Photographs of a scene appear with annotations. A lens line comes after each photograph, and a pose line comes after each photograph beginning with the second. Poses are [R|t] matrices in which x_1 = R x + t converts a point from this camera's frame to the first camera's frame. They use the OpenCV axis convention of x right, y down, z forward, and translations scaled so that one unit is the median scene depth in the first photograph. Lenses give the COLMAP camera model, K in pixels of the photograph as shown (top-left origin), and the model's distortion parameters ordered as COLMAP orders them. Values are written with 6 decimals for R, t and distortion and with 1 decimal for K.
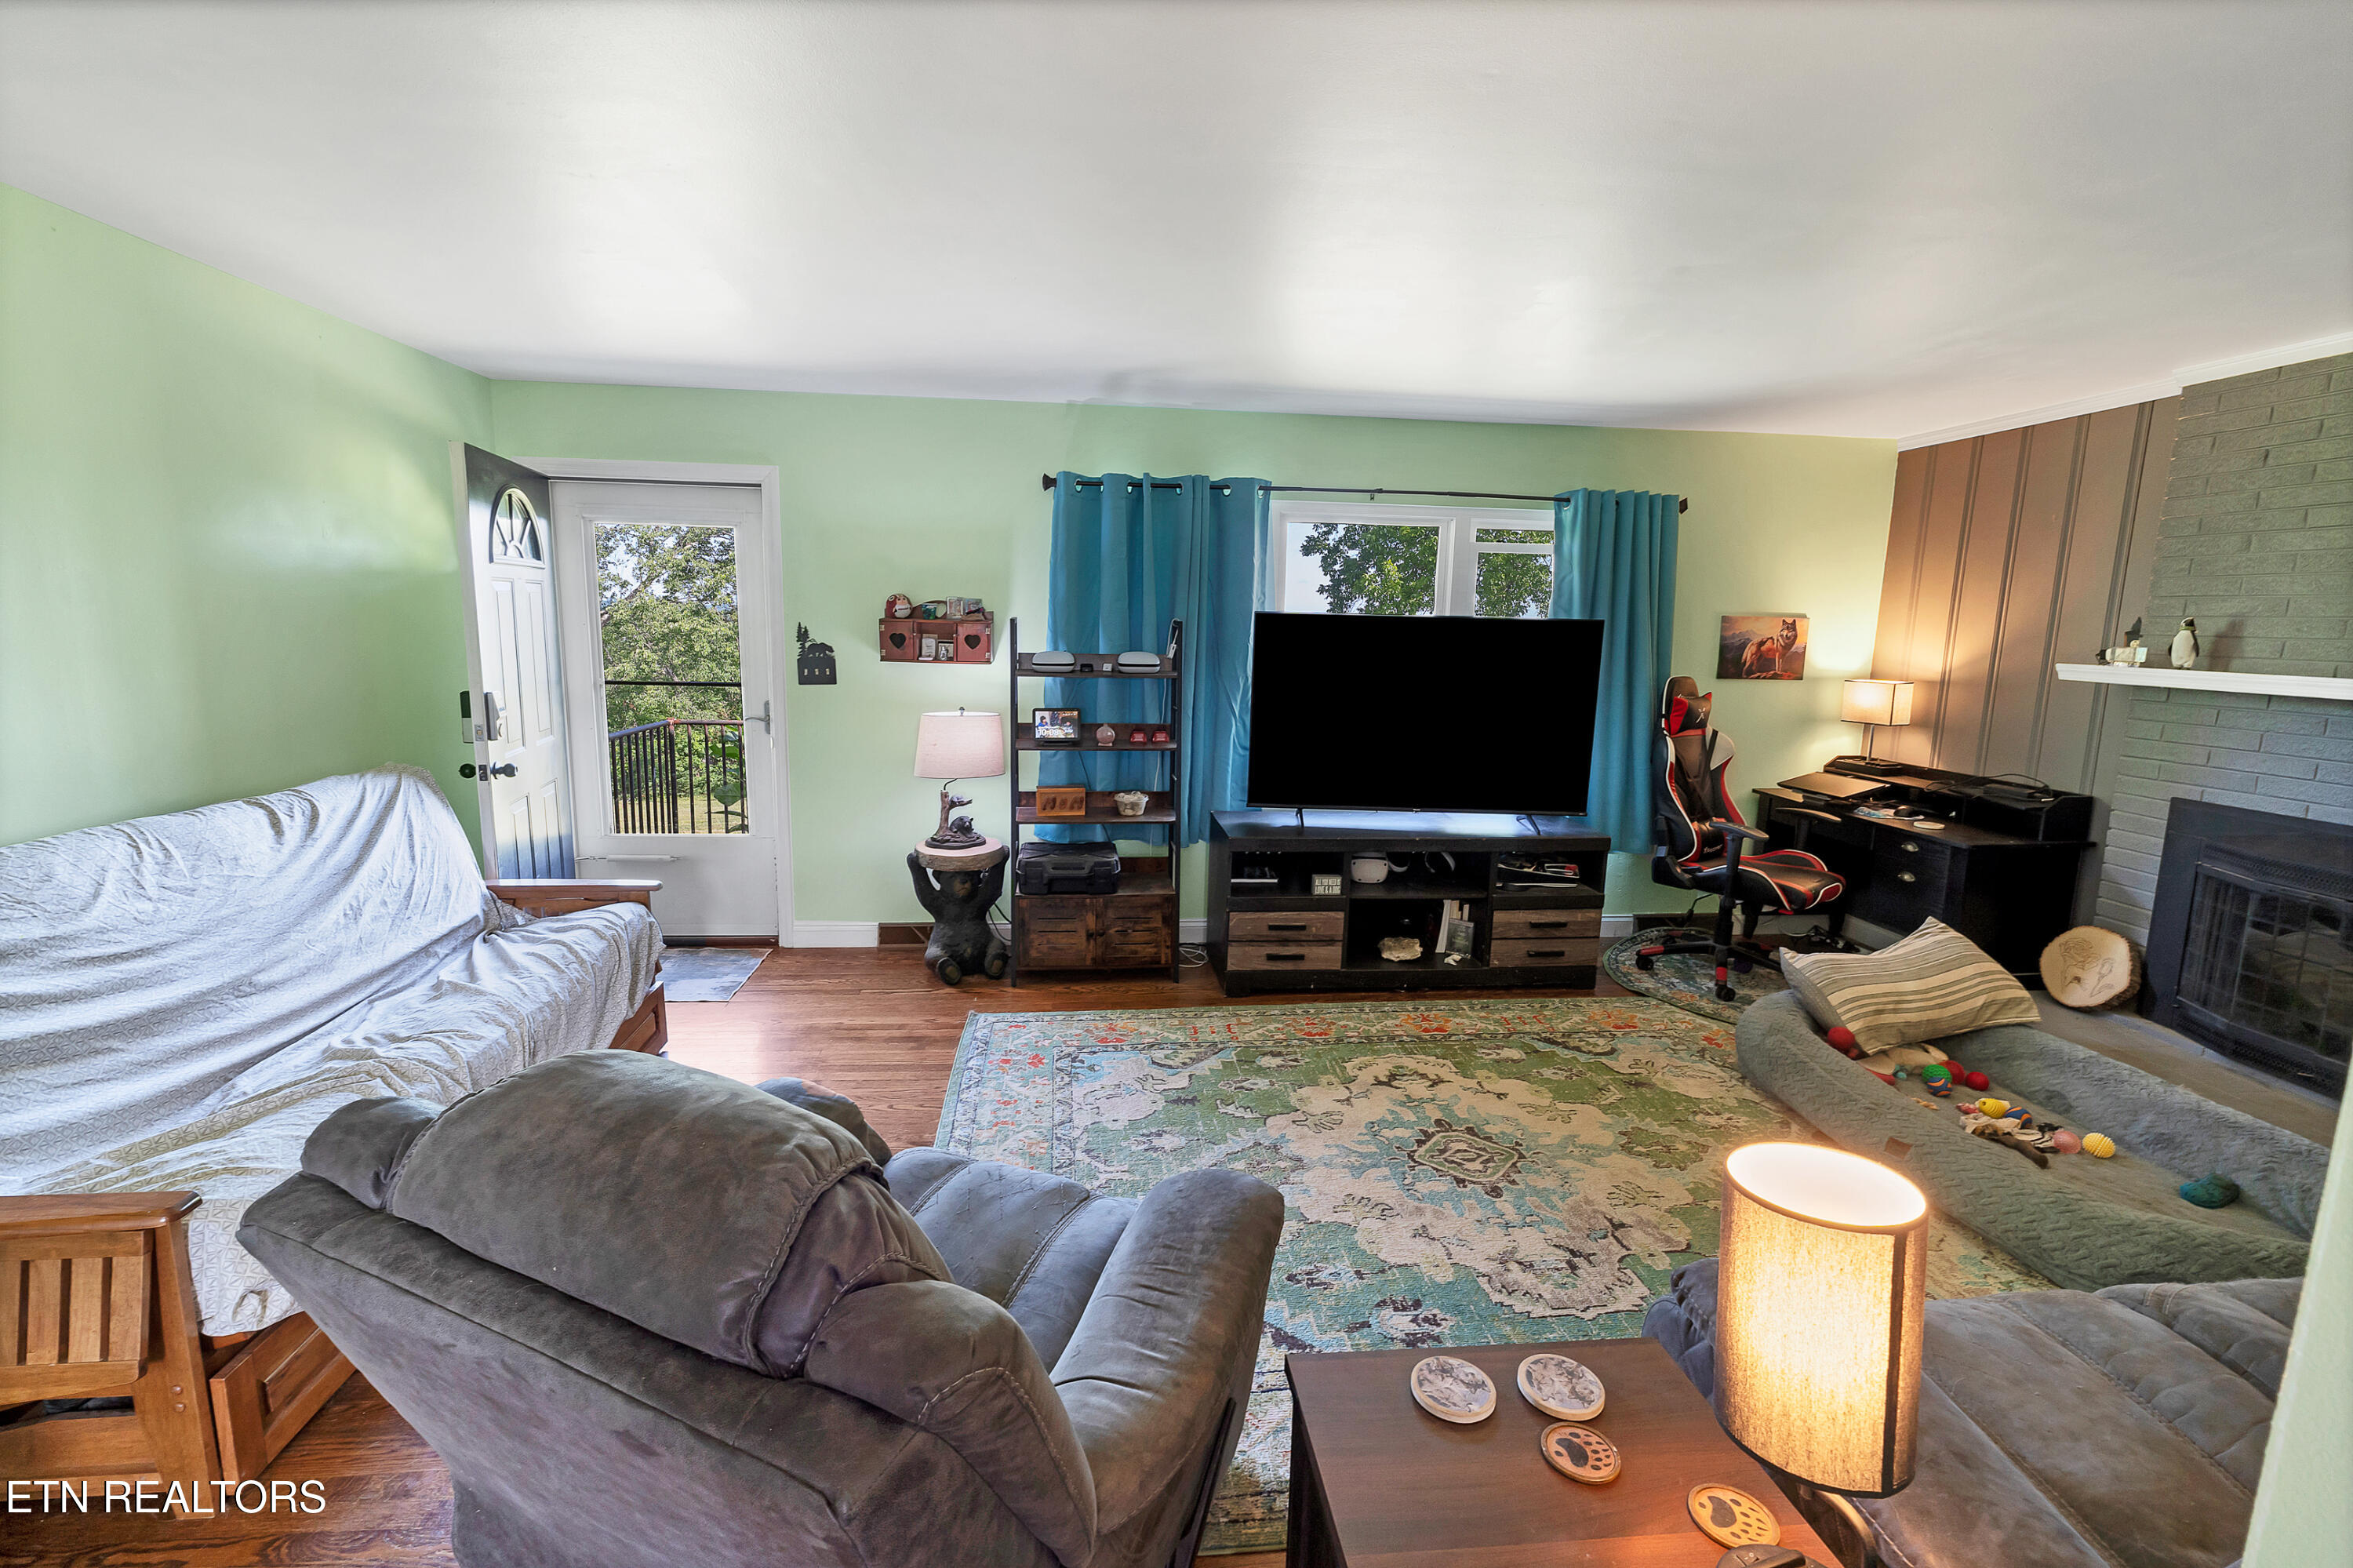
lens RADIAL K [[1035.6, 0, 1193.6], [0, 1035.6, 772.5], [0, 0, 1]] dist [-0.007456, -0.000213]
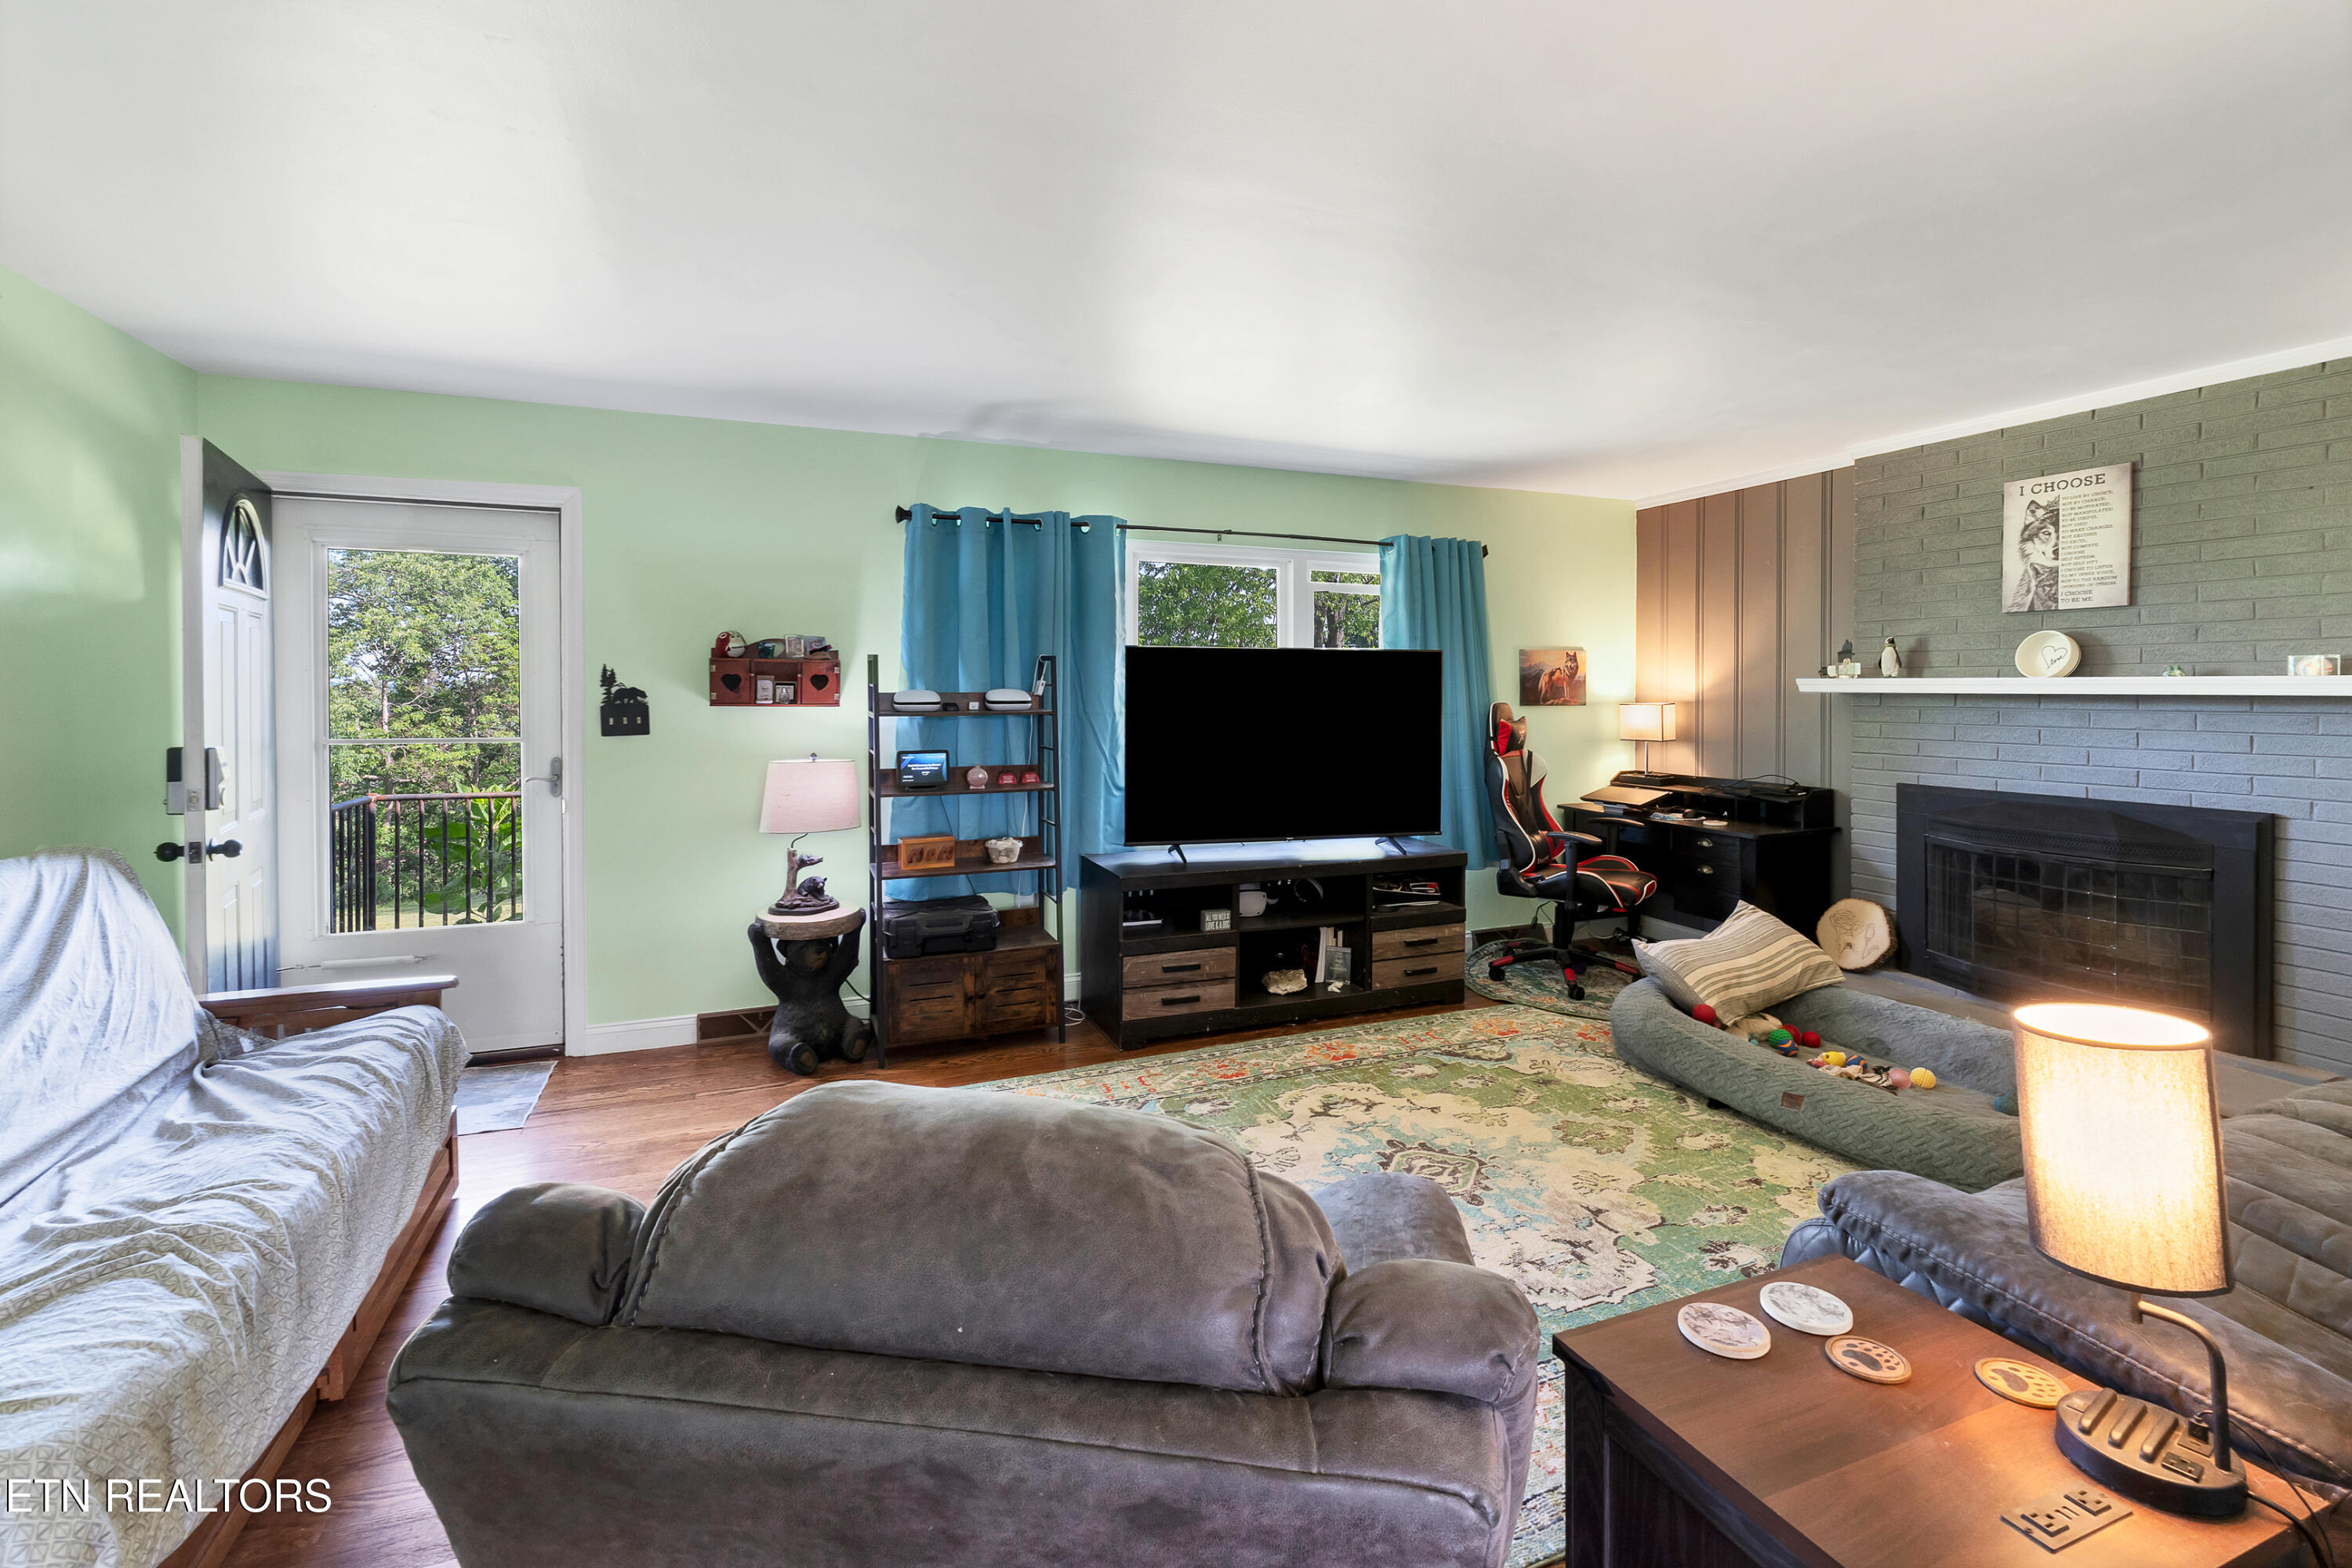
lens RADIAL K [[1065.2, 0, 1174.4], [0, 1065.2, 700.7], [0, 0, 1]] dist [-0.006767, -0.000359]
pose [[0.957570, -0.022521, 0.287321, -0.206388], [0.062815, 0.989283, -0.131807, 0.036253], [-0.281274, 0.144262, 0.948722, 0.032619]]
